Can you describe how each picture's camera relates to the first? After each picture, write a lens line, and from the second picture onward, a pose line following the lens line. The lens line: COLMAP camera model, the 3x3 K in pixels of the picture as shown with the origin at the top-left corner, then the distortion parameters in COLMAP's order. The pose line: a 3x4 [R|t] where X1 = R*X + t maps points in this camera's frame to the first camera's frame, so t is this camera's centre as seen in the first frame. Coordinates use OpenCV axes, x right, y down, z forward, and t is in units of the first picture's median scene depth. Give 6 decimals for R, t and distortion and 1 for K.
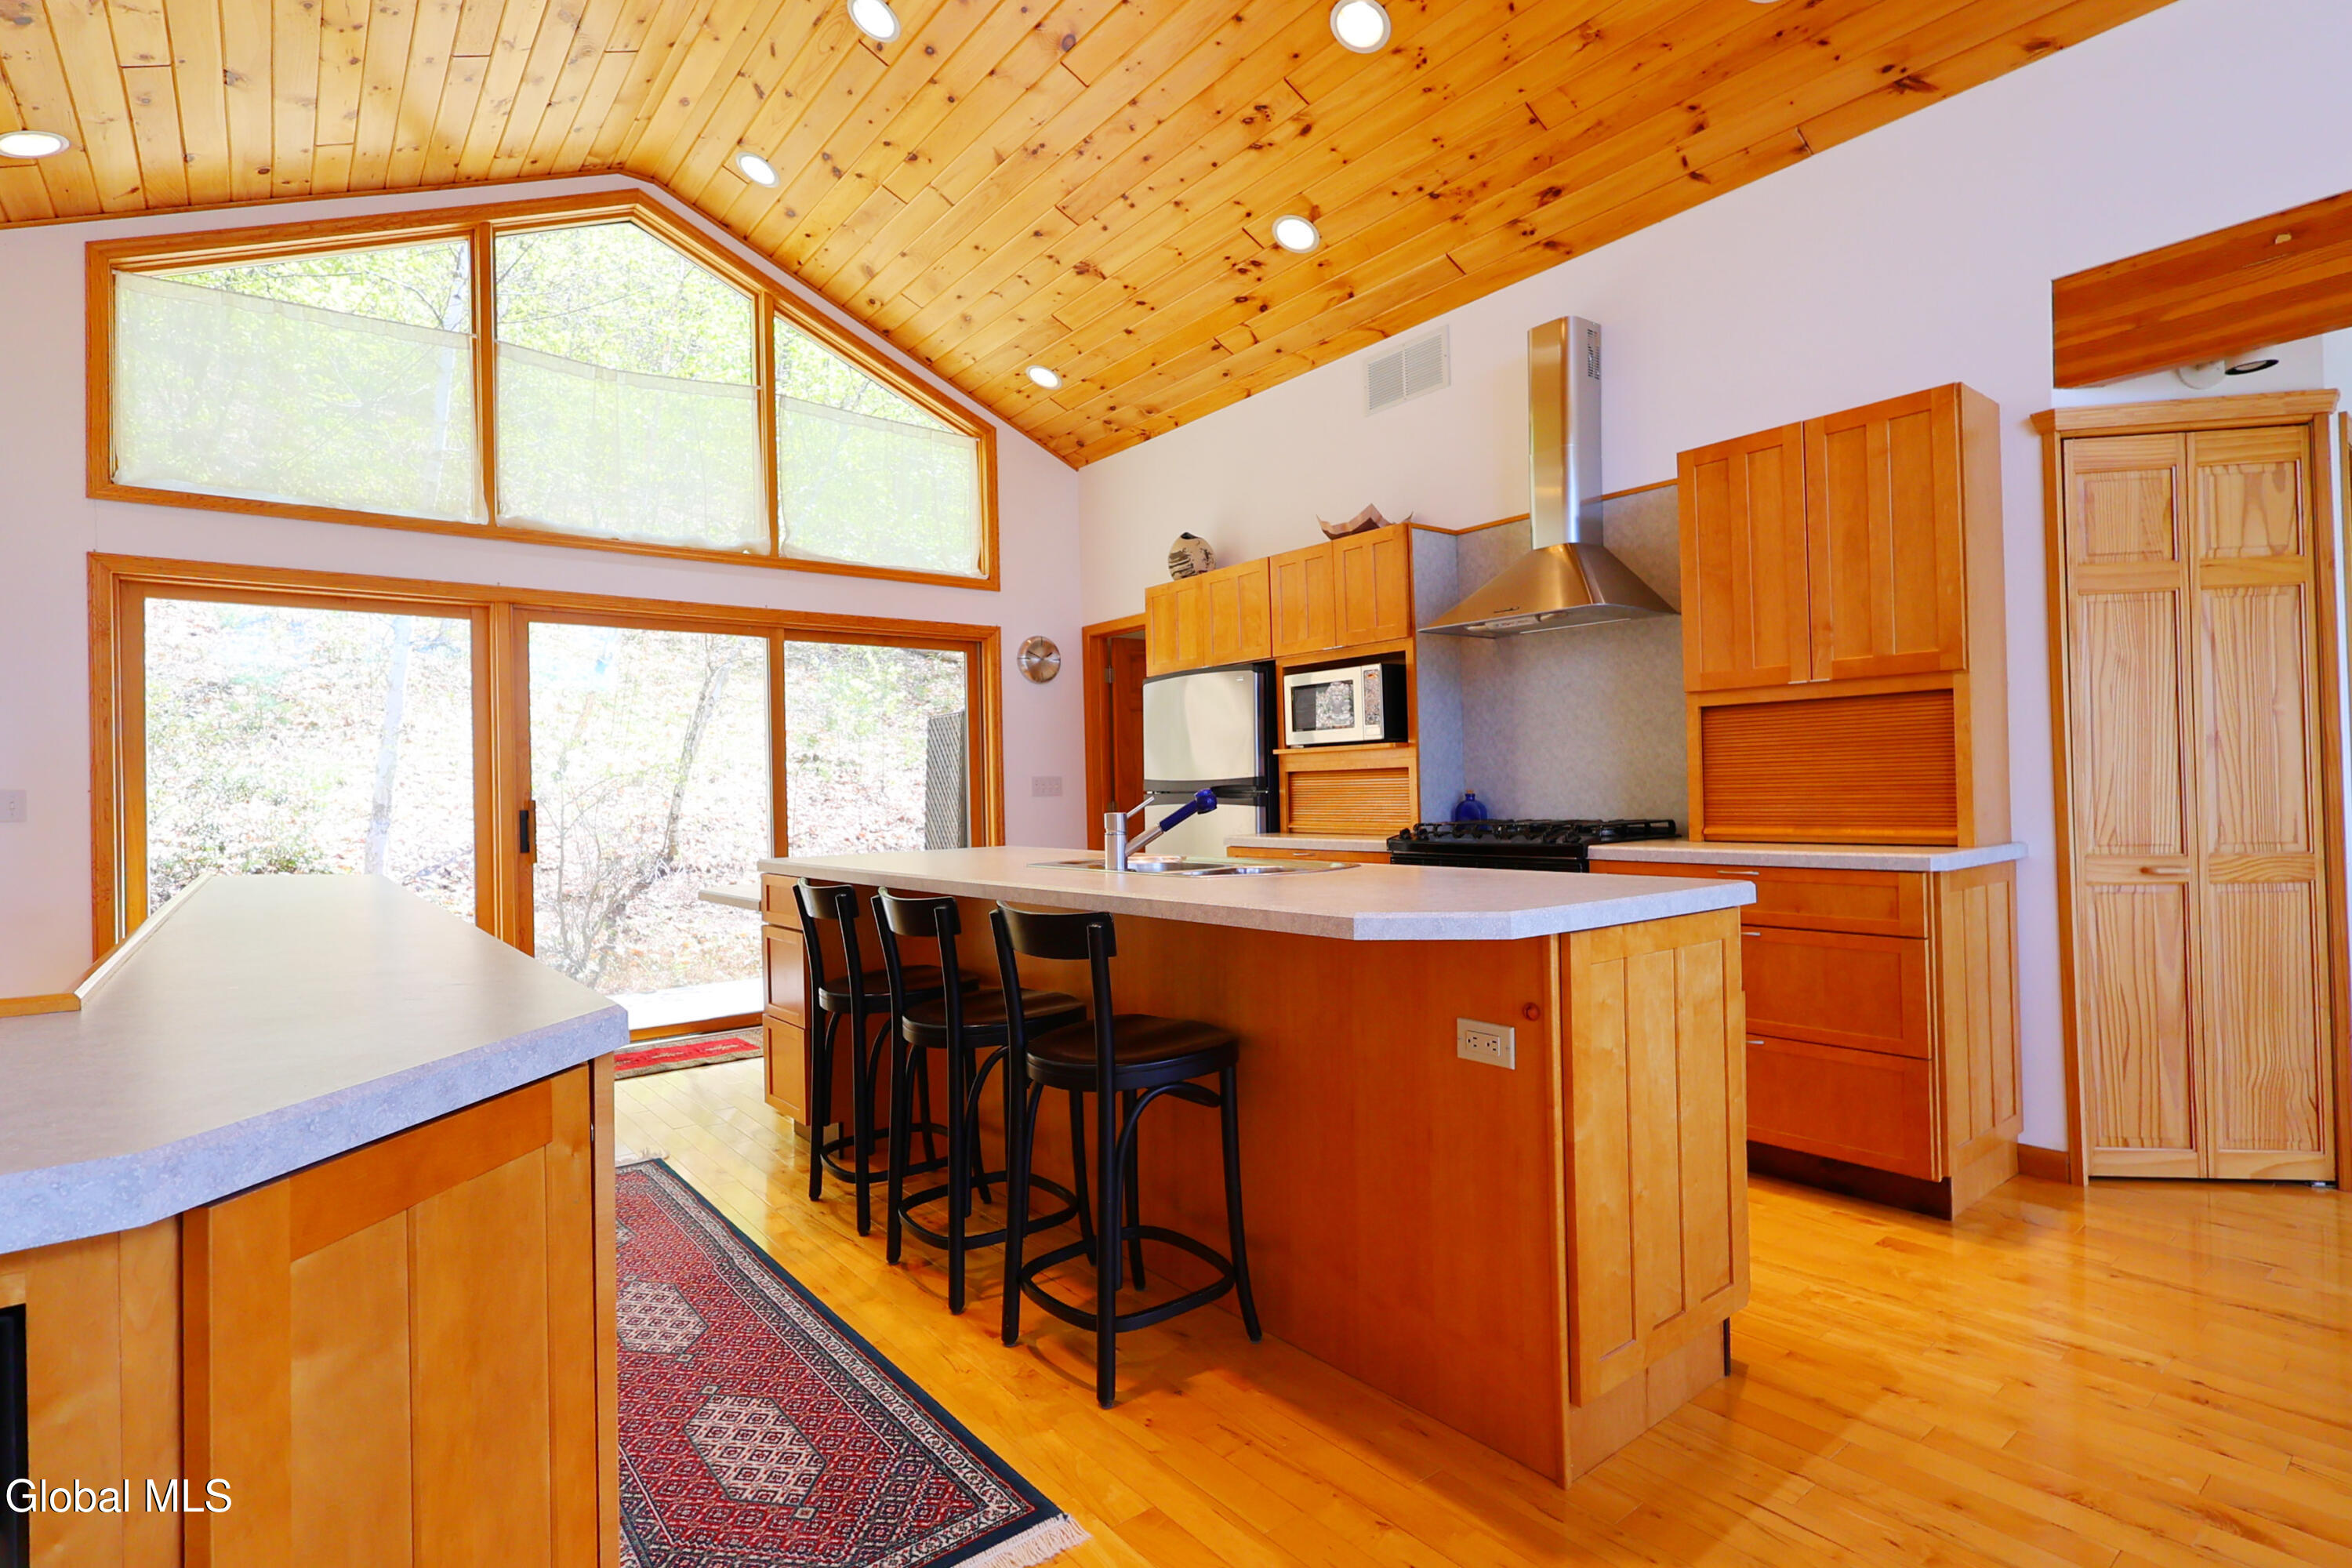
lens RADIAL K [[1151.1, 0, 1167.5], [0, 1151.1, 780.0], [0, 0, 1]] dist [-0.004076, 0.001827]
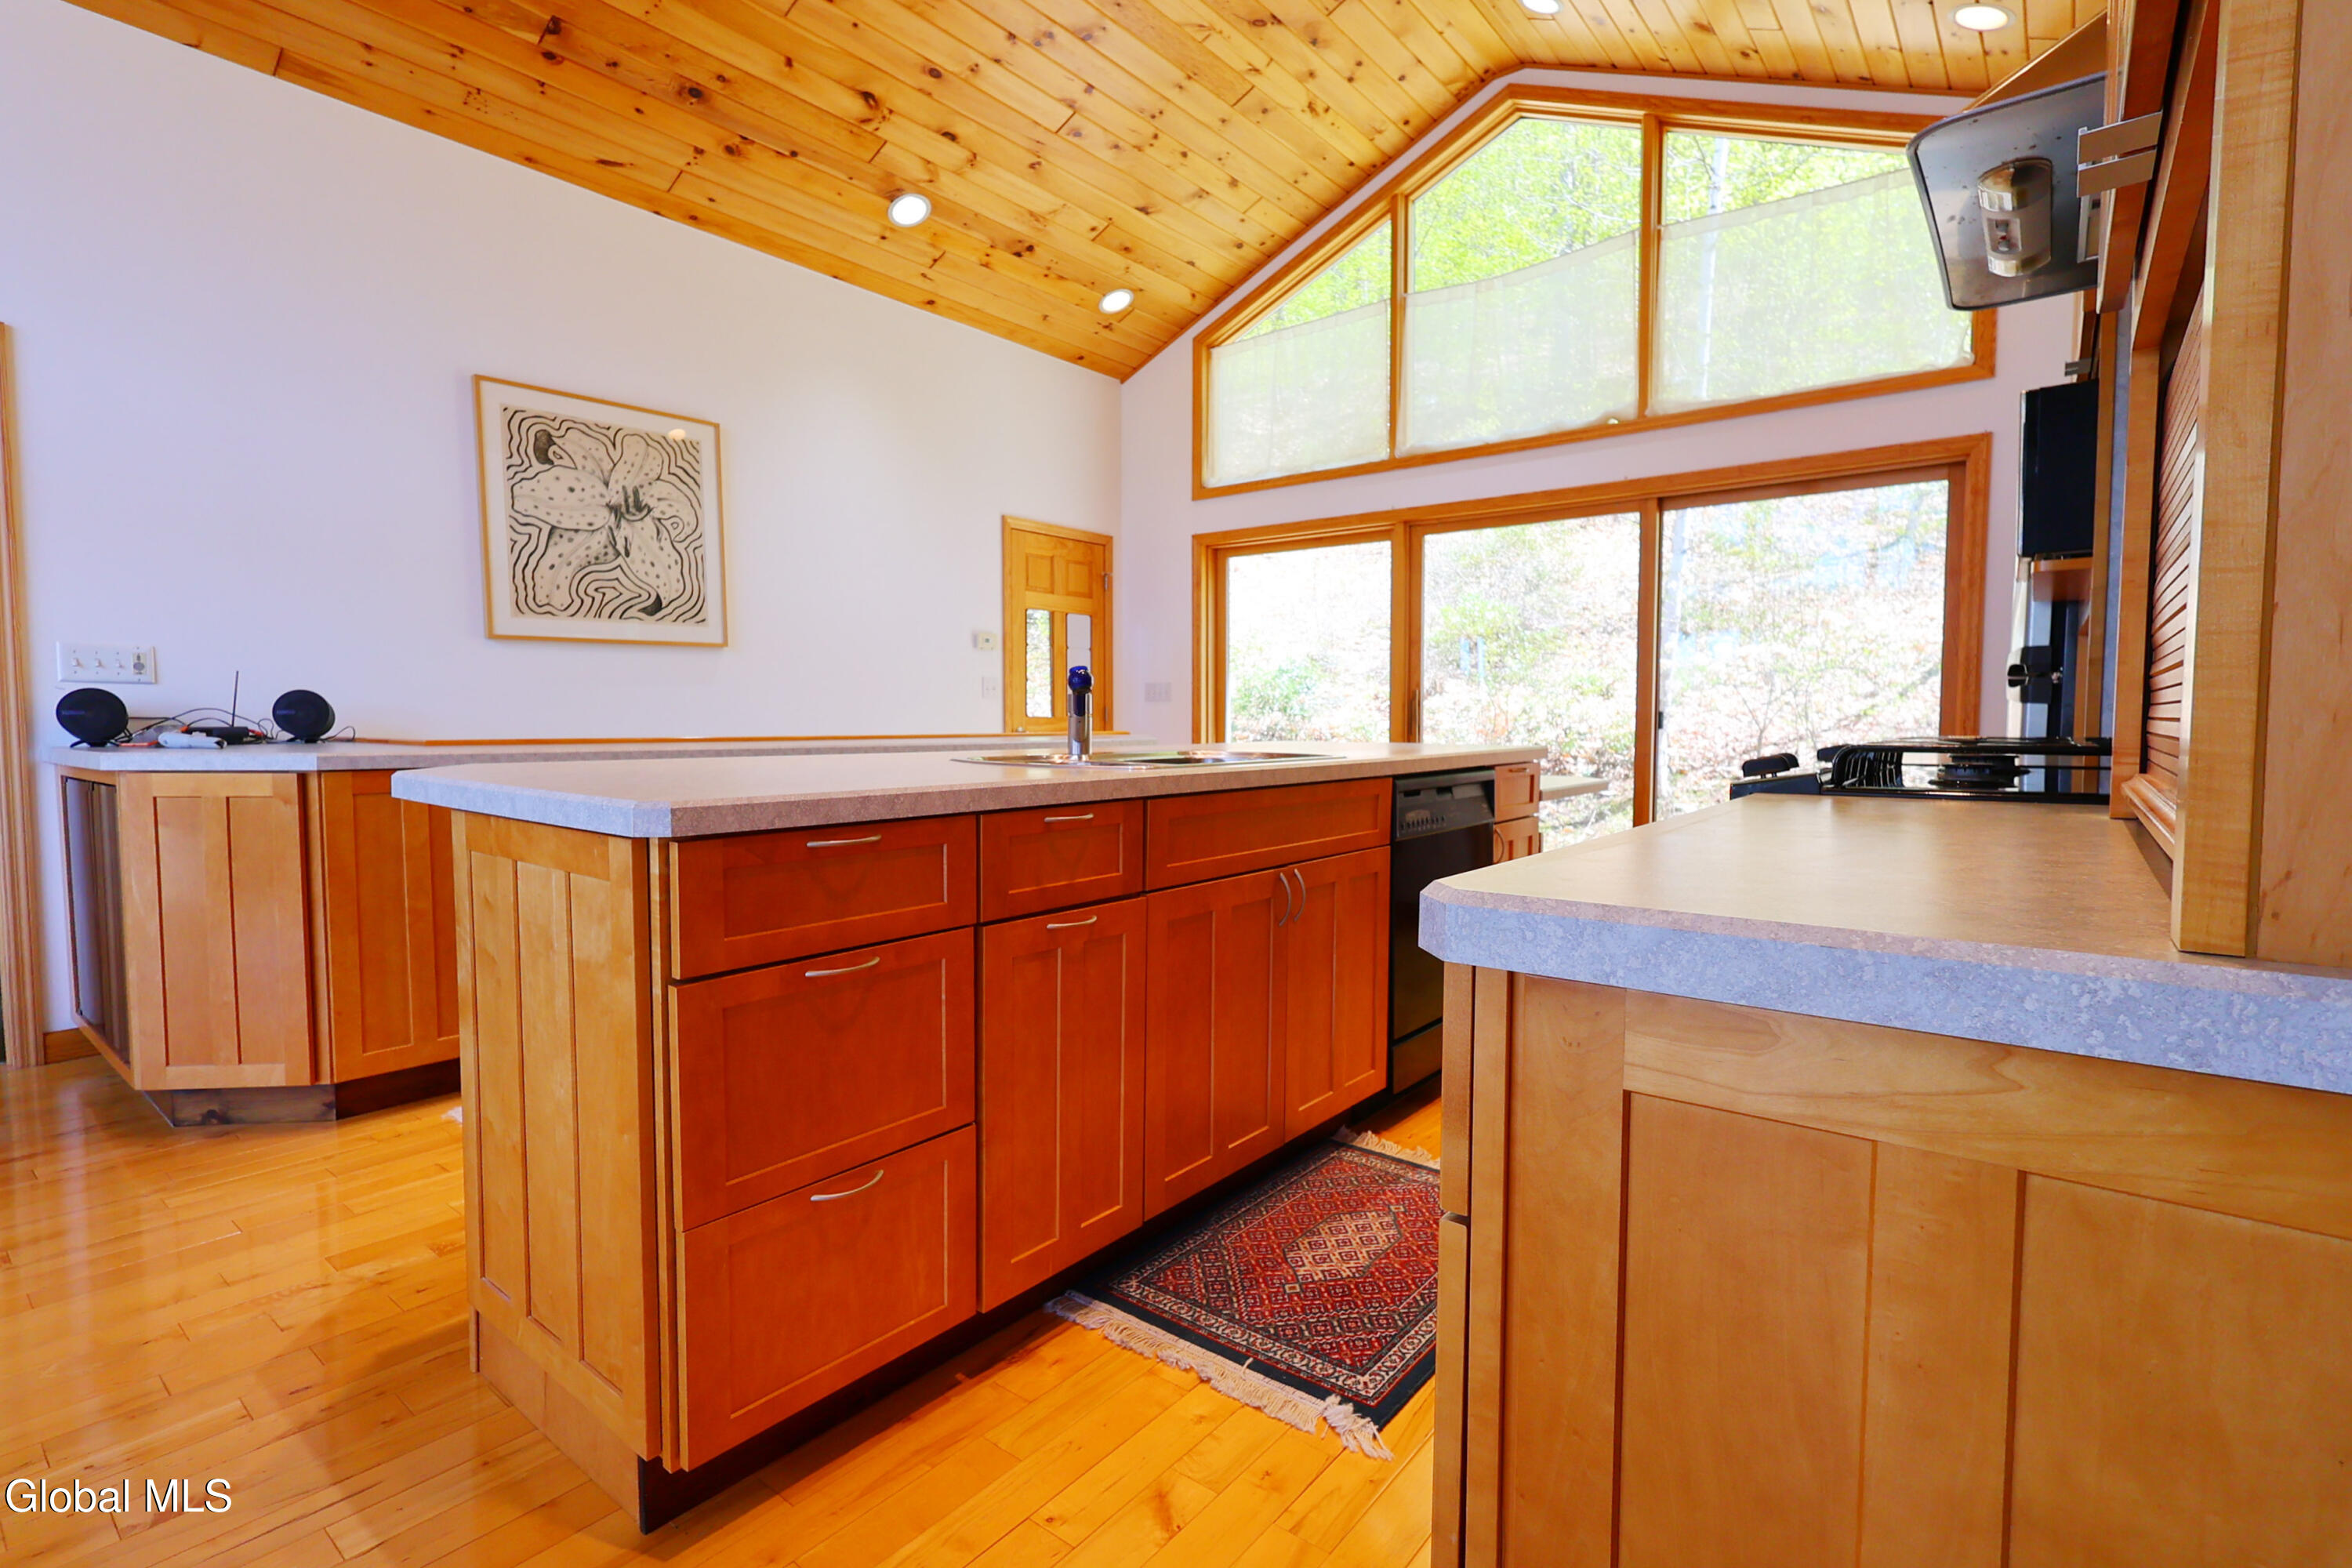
lens RADIAL K [[1095.0, 0, 1166.3], [0, 1095.0, 781.7], [0, 0, 1]] dist [-0.005236, 0.001117]
pose [[0.222078, 0.082076, -0.971568, 0.553480], [0.005024, 0.996341, 0.085317, 0.016462], [0.975016, -0.023828, 0.220854, 0.580720]]
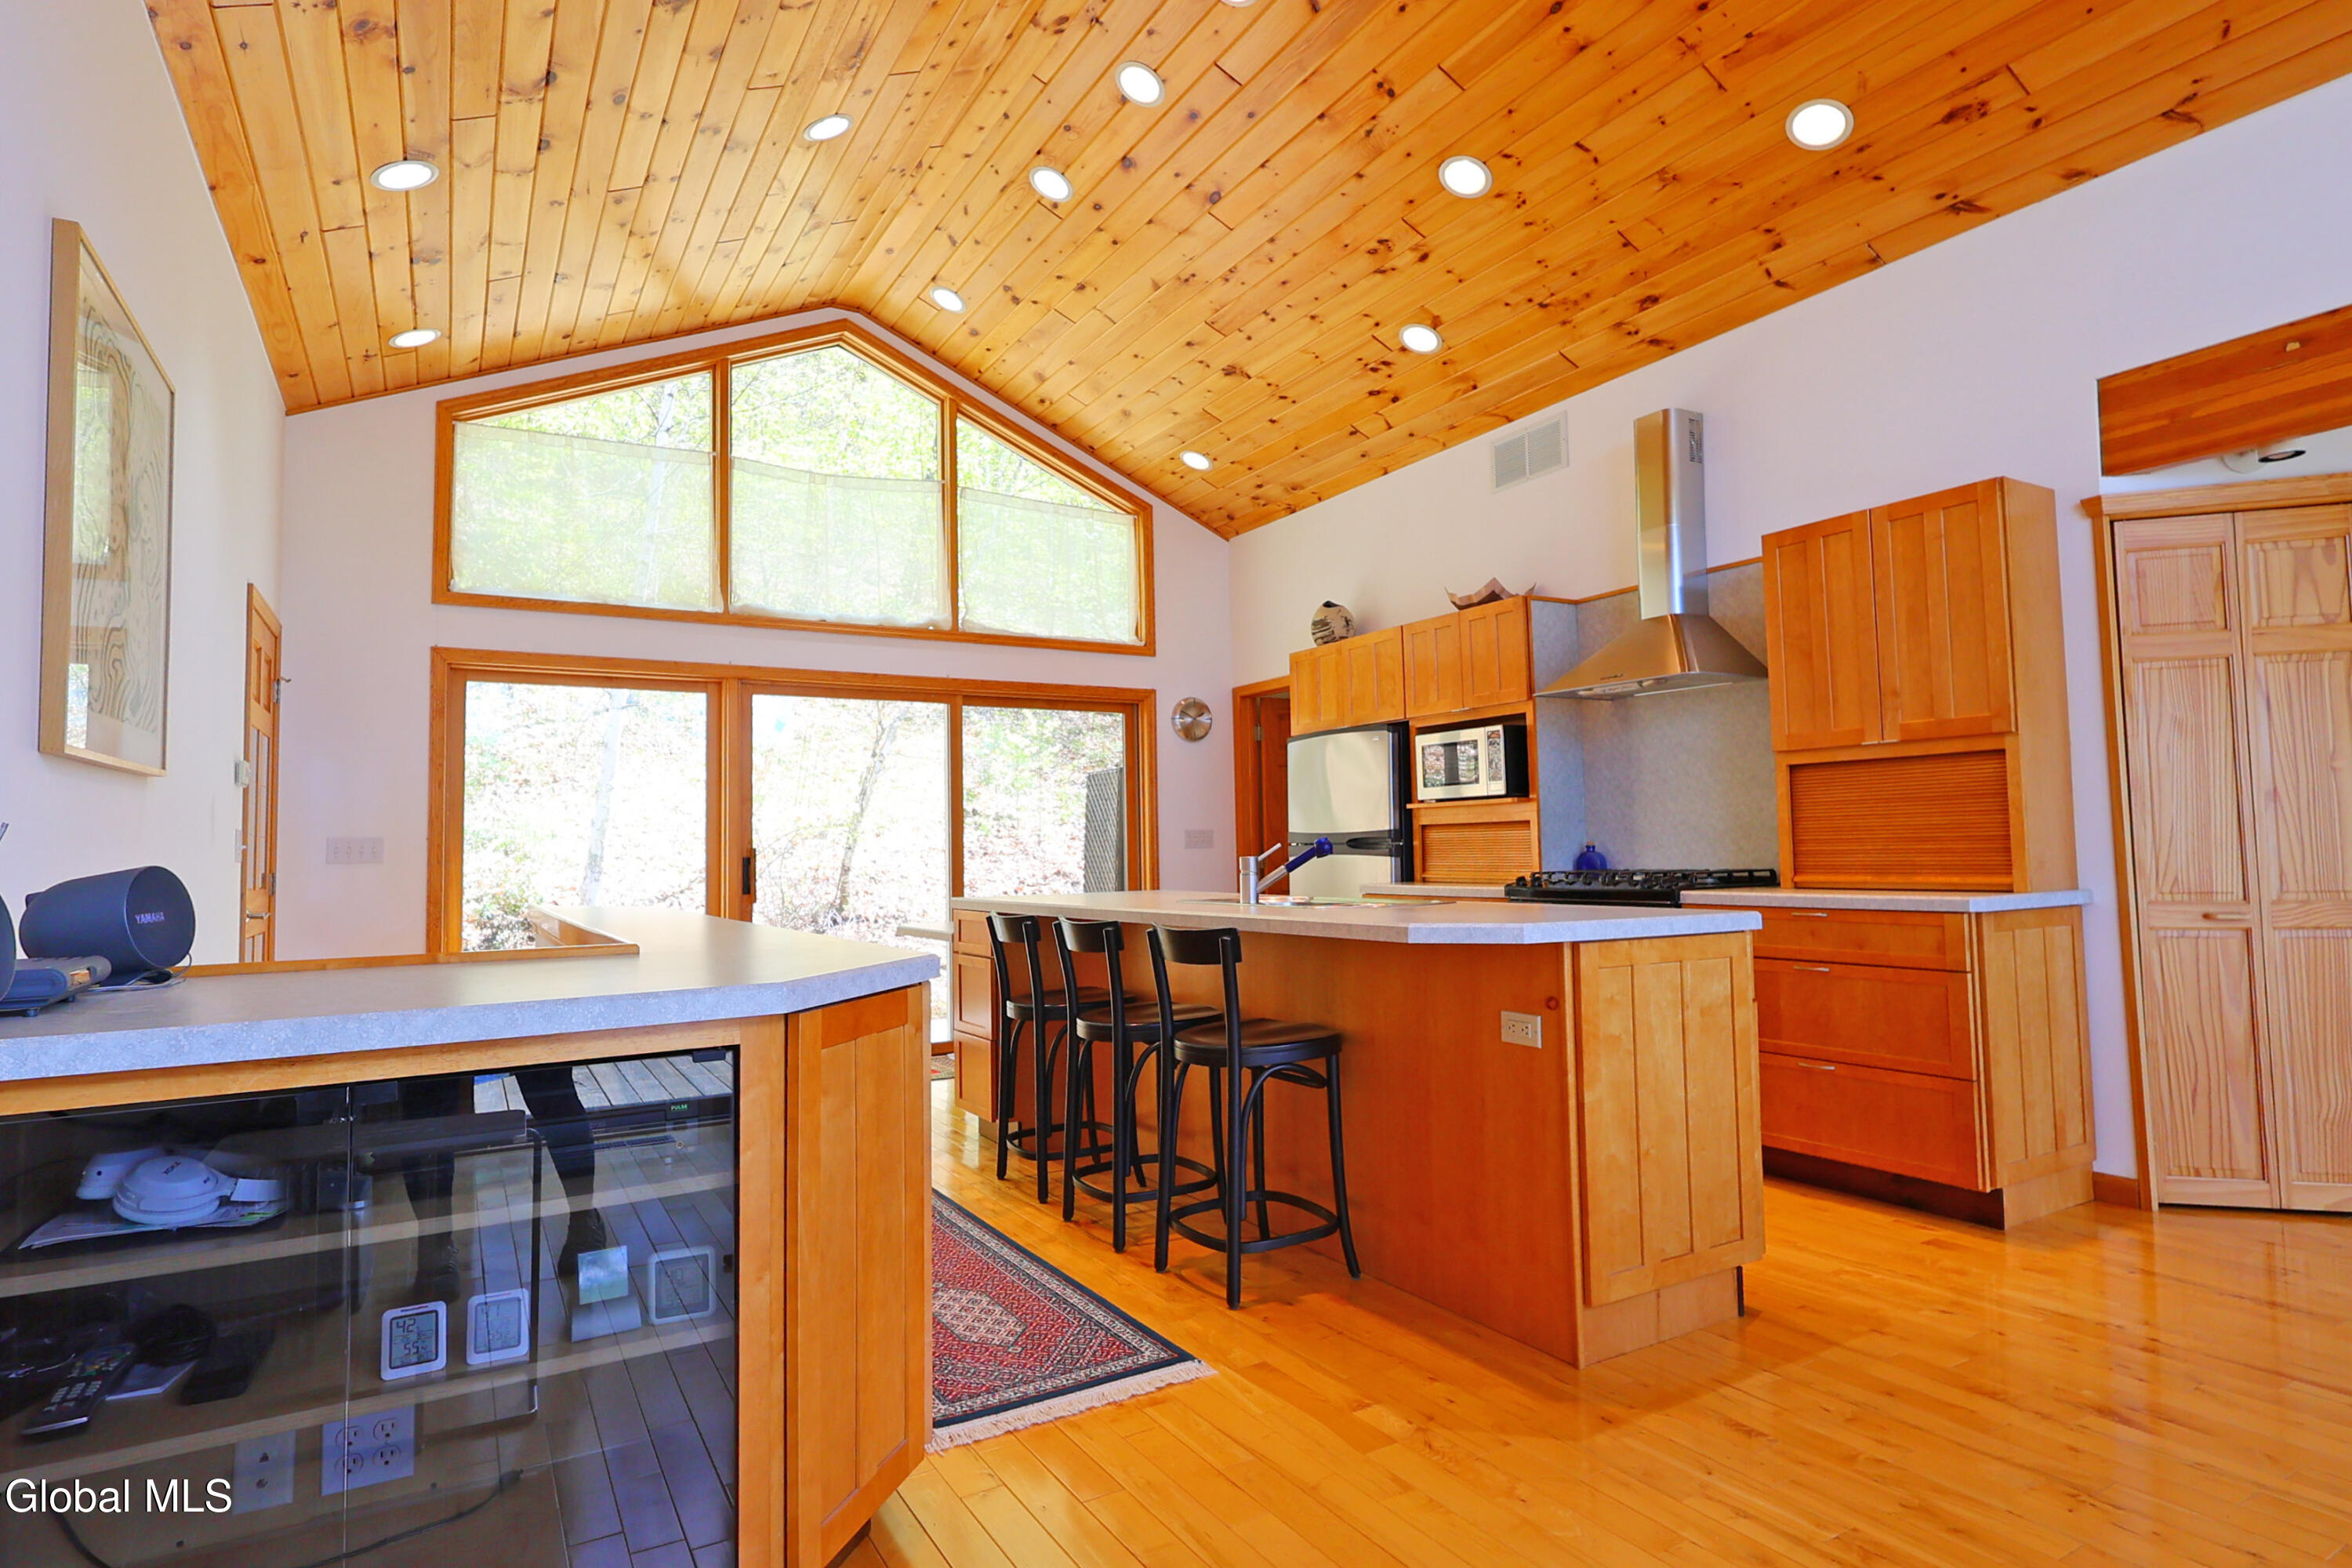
lens RADIAL K [[1239.9, 0, 1160.8], [0, 1239.9, 781.7], [0, 0, 1]] dist [-0.003697, 0.001324]
pose [[0.990181, -0.003313, -0.139755, 0.029892], [-0.002829, 0.999039, -0.043730, 0.004479], [0.139766, 0.043696, 0.989220, -0.201756]]
